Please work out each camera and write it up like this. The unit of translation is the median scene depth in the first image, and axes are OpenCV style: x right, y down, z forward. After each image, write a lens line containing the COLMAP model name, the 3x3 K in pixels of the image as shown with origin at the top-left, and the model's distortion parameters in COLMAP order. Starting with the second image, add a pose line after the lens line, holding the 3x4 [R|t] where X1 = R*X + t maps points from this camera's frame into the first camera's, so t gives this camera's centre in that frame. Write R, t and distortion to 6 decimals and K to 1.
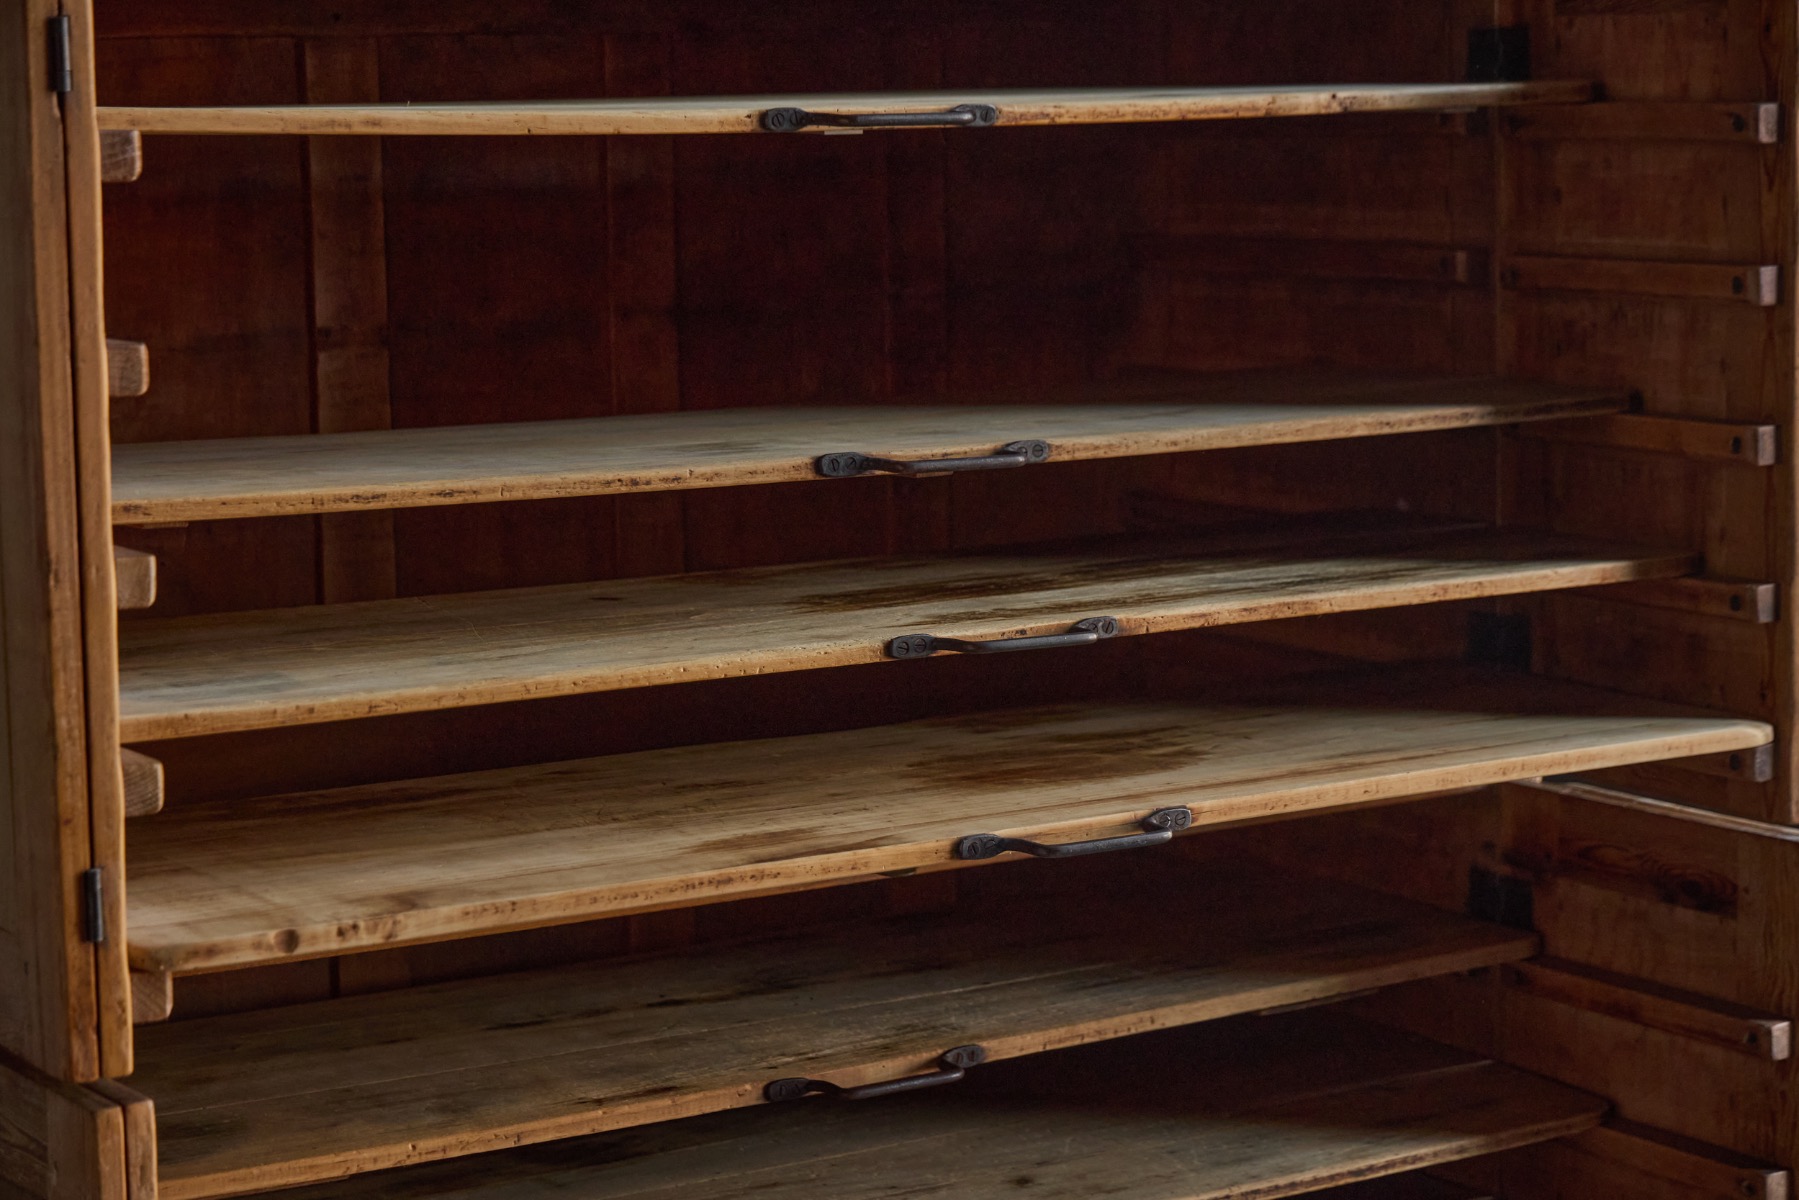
lens RADIAL K [[3874.1, 0, 897.4], [0, 3874.1, 635.0], [0, 0, 1]] dist [-0.002148, 0.026655]
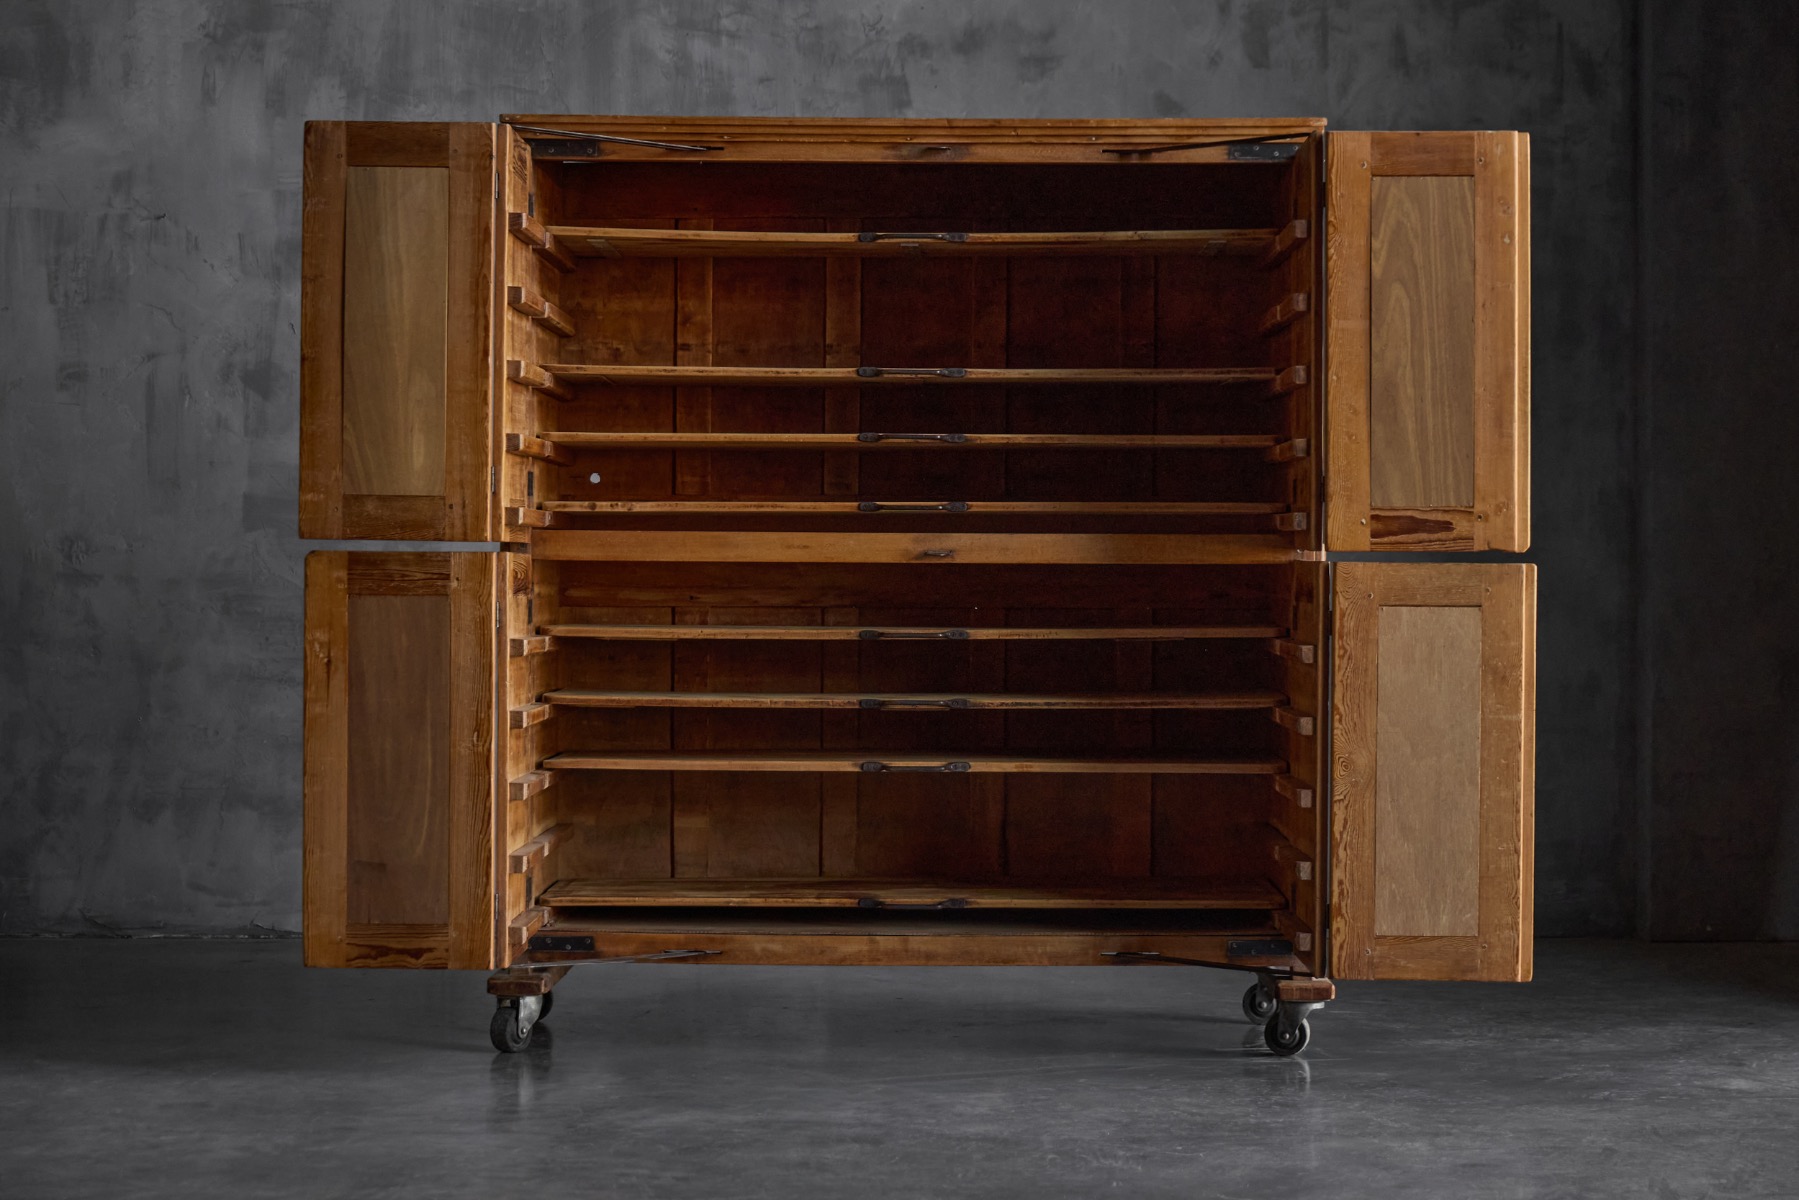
lens RADIAL K [[3796.3, 0, 919.0], [0, 3796.3, 591.1], [0, 0, 1]] dist [-0.012229, 0.193561]
pose [[0.848060, 0.030955, -0.528995, 1.154501], [-0.095739, 0.990814, -0.095506, 0.290674], [0.521179, 0.131640, 0.843234, -0.889427]]
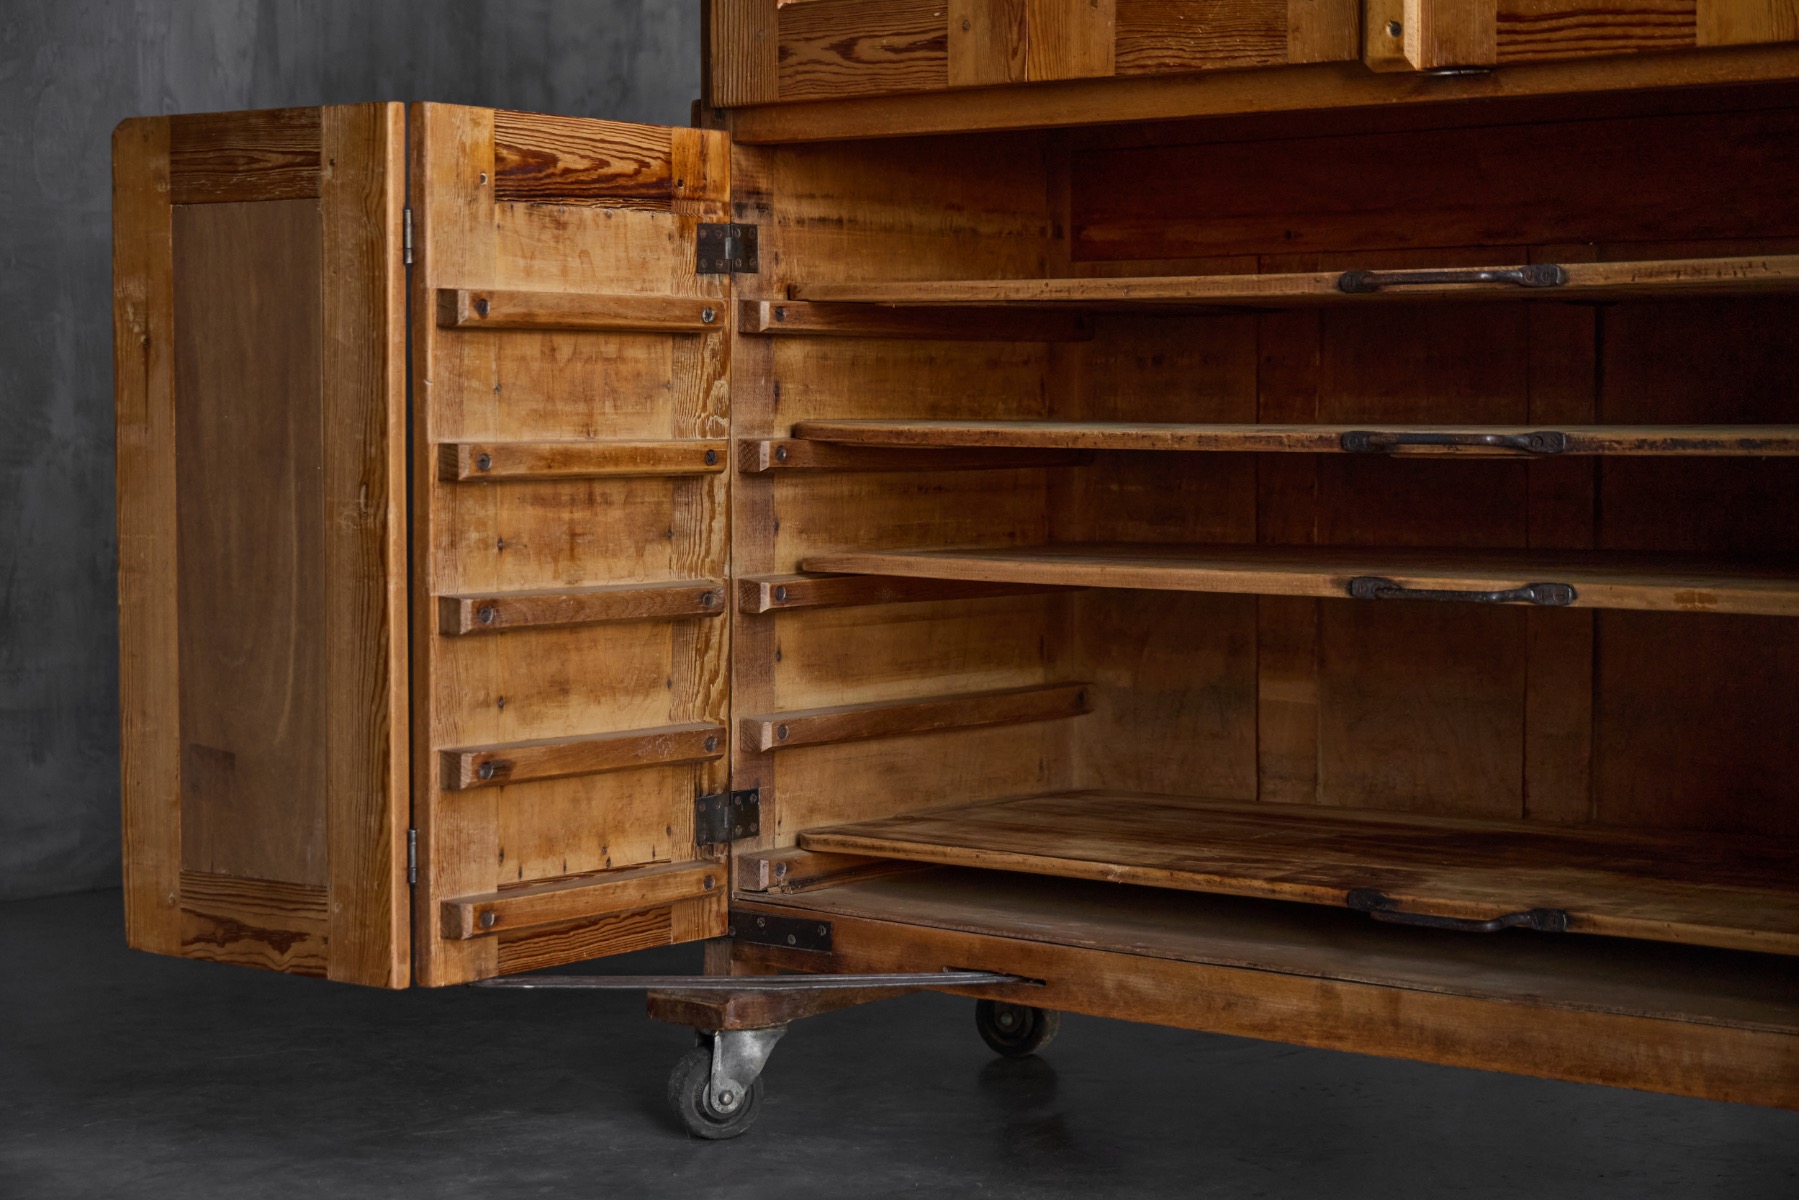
lens RADIAL K [[3374.1, 0, 920.5], [0, 3374.1, 565.6], [0, 0, 1]] dist [0.004981, 0.018806]
pose [[0.340556, 0.071216, -0.937523, 0.717336], [-0.132893, 0.990763, 0.026987, 0.168658], [0.930785, 0.115400, 0.346874, 0.590575]]
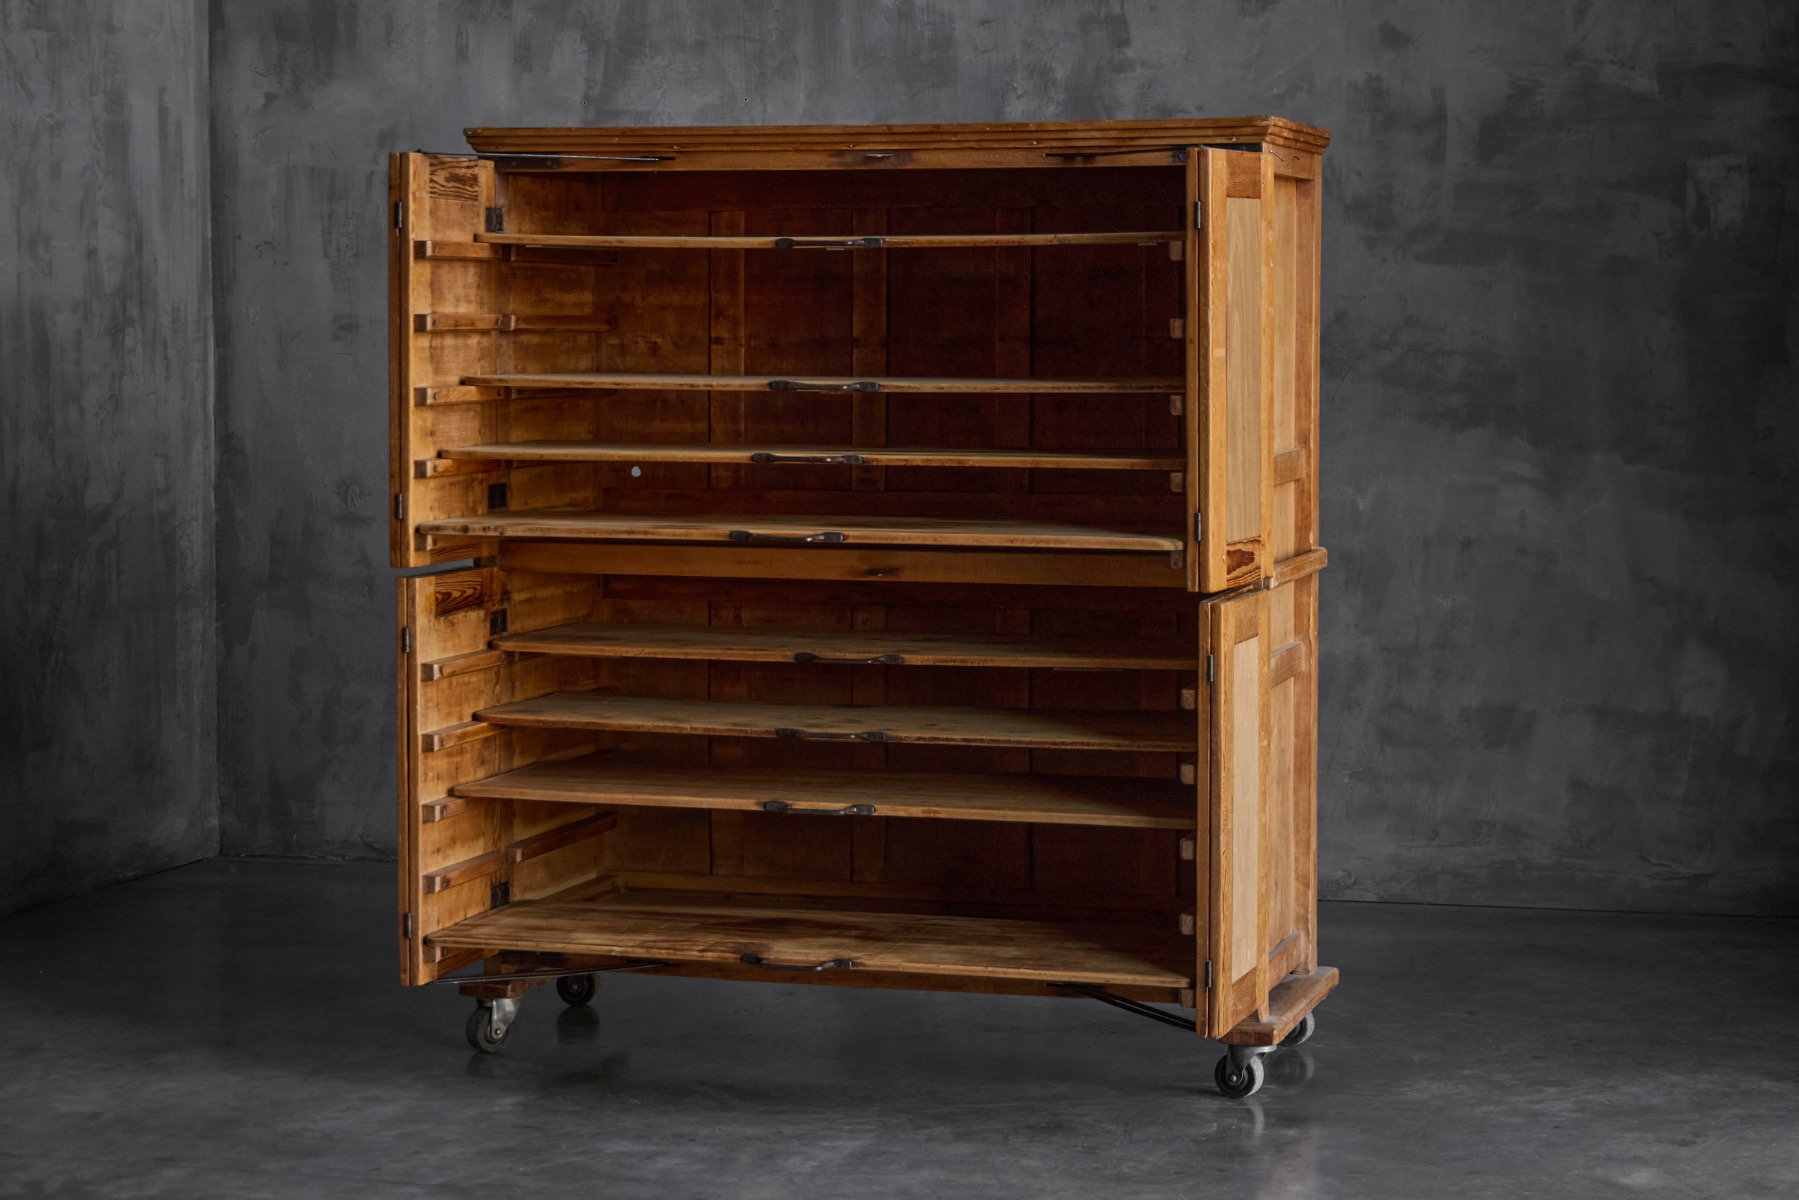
lens RADIAL K [[3672.6, 0, 905.3], [0, 3672.6, 595.3], [0, 0, 1]] dist [-0.015461, 0.173796]
pose [[0.662628, 0.081025, -0.744553, 1.561121], [-0.115009, 0.993348, 0.005745, 0.056676], [0.740066, 0.081824, 0.667539, -0.408297]]
